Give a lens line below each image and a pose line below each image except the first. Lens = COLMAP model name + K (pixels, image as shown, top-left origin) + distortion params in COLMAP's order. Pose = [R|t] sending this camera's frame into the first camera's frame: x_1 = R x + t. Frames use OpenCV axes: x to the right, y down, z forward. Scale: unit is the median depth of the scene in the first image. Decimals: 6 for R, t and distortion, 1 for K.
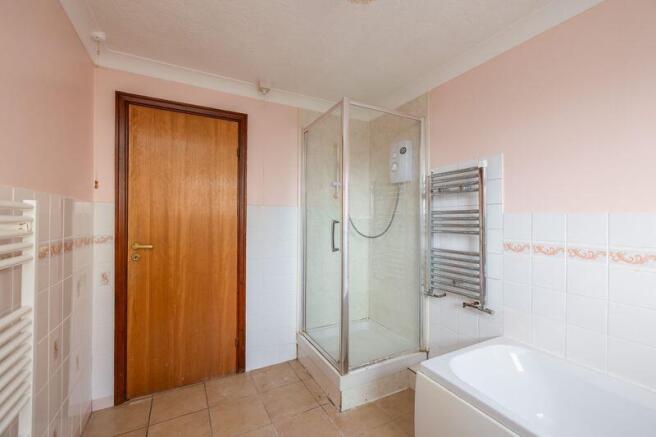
lens RADIAL K [[279.8, 0, 328.5], [0, 279.8, 217.6], [0, 0, 1]] dist [0.000427, 0.000018]
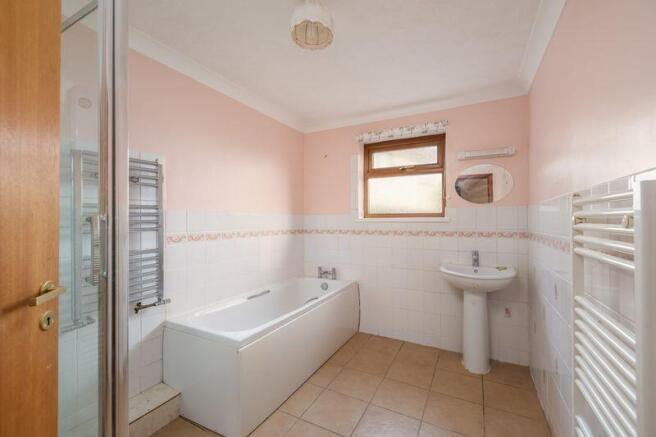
lens RADIAL K [[279.8, 0, 327.5], [0, 279.8, 217.4], [0, 0, 1]] dist [0.000427, 0.000018]
pose [[-0.567588, -0.007252, 0.823281, -0.718062], [-0.010914, 0.999940, 0.001283, 0.004913], [-0.823241, -0.008257, -0.567633, 1.201099]]
